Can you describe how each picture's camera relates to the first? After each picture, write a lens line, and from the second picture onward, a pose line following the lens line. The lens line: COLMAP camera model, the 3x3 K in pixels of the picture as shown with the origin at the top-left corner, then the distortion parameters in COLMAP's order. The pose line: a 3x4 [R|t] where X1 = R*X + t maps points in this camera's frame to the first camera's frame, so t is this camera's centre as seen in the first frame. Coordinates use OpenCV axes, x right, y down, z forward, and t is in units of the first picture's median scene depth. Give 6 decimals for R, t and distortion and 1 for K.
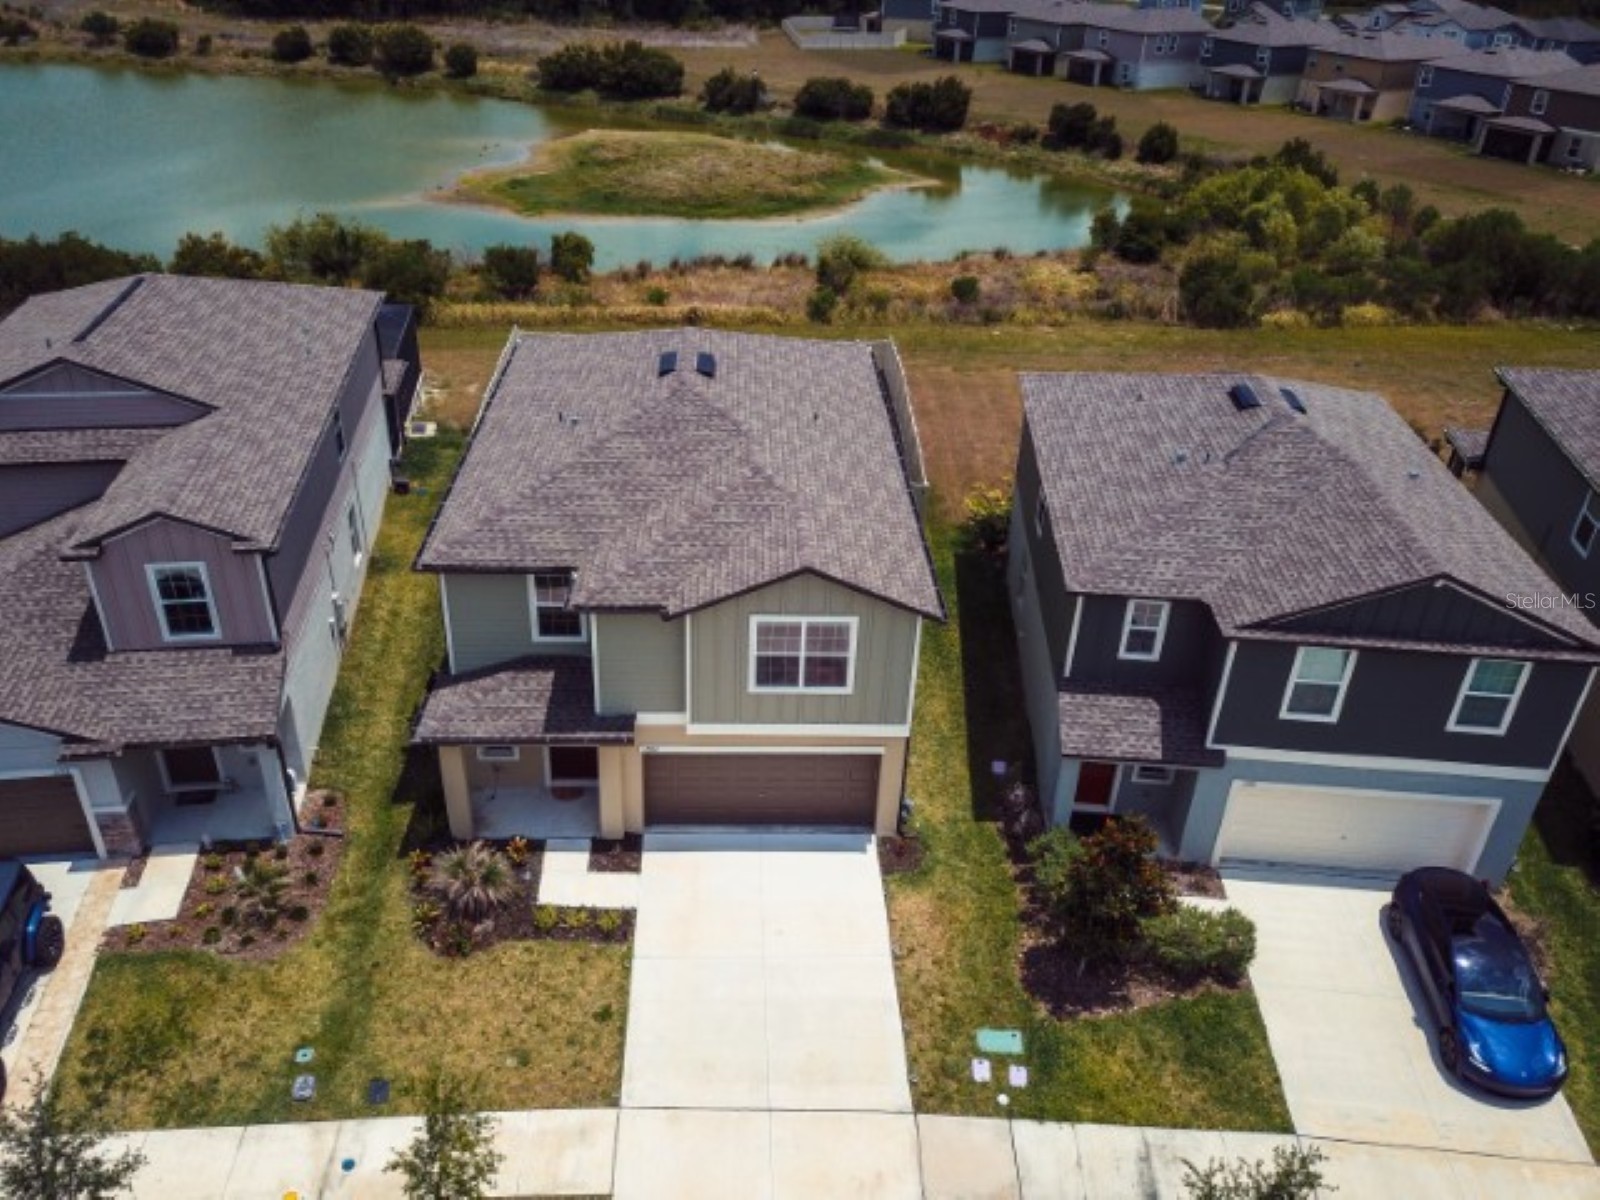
lens RADIAL K [[1226.9, 0, 789.1], [0, 1226.9, 596.1], [0, 0, 1]] dist [0.000657, -0.016048]
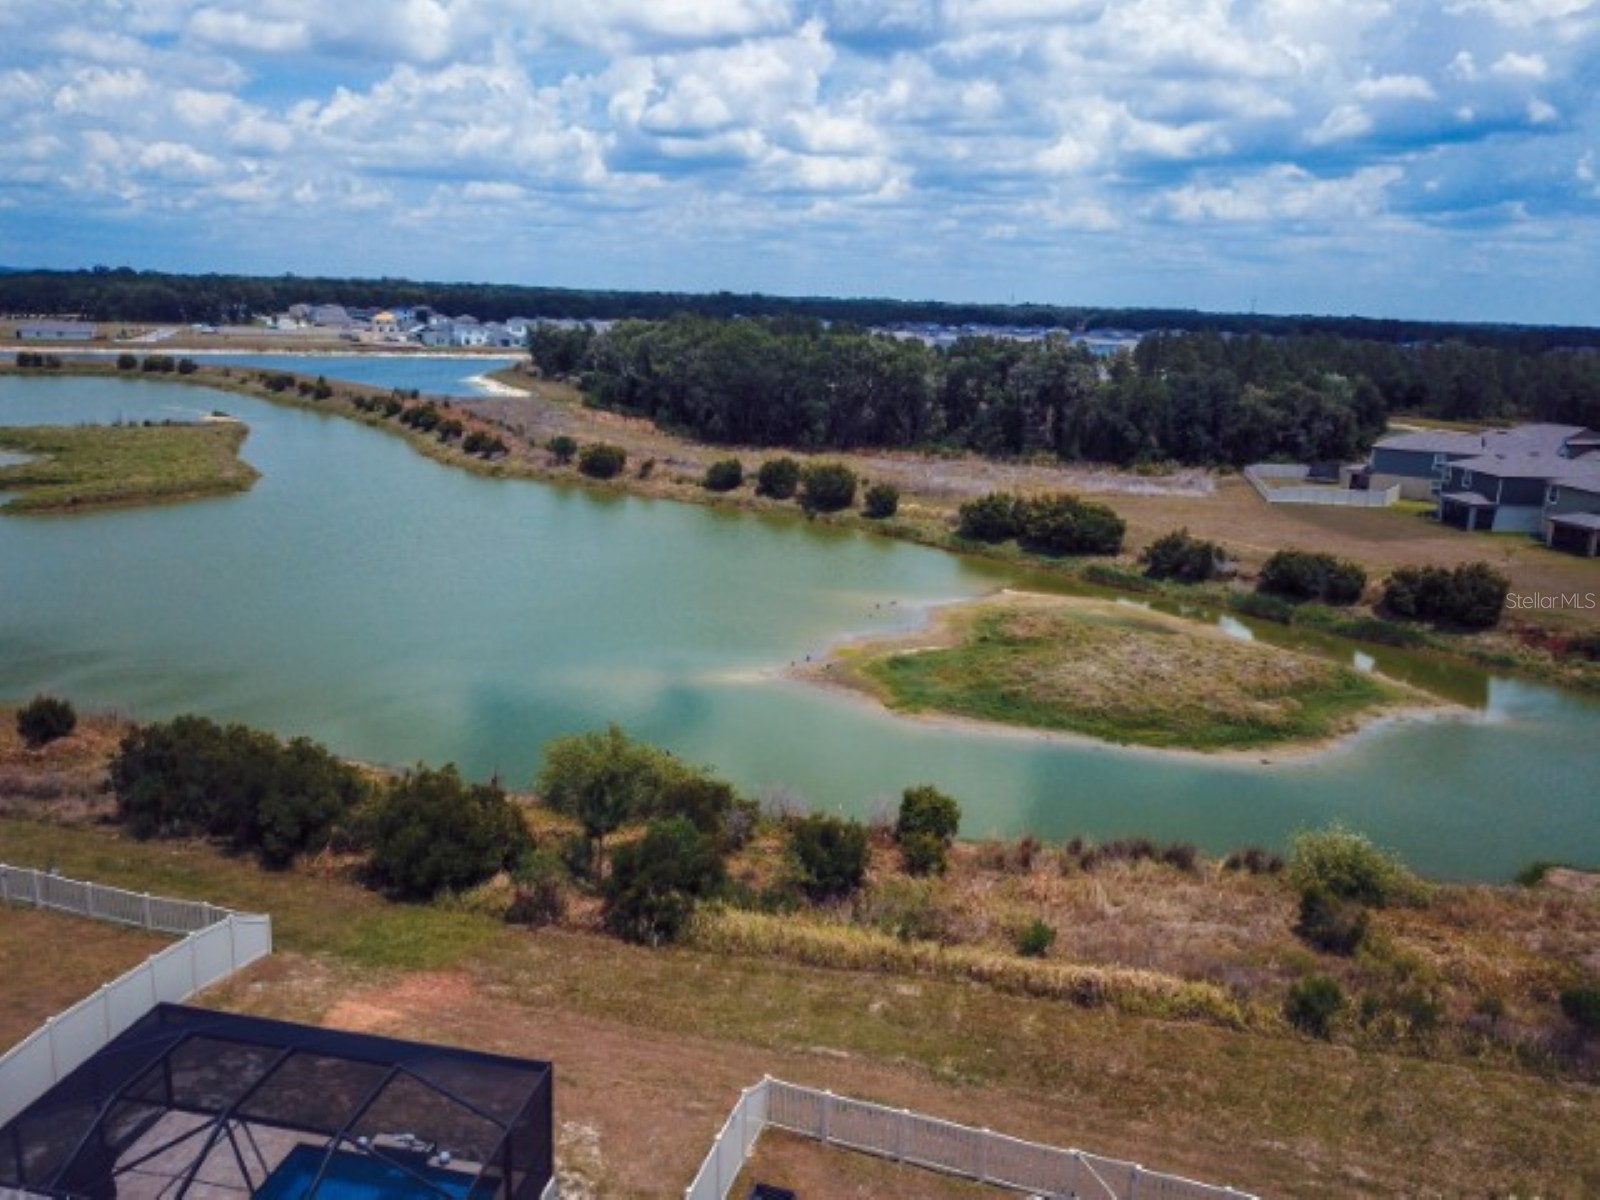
lens RADIAL K [[1226.9, 0, 789.1], [0, 1226.9, 596.1], [0, 0, 1]] dist [0.000657, -0.016048]
pose [[0.938458, 0.078810, -0.336282, -0.026611], [-0.176631, 0.946184, -0.271176, -0.207833], [0.296813, 0.313886, 0.901875, 0.319830]]
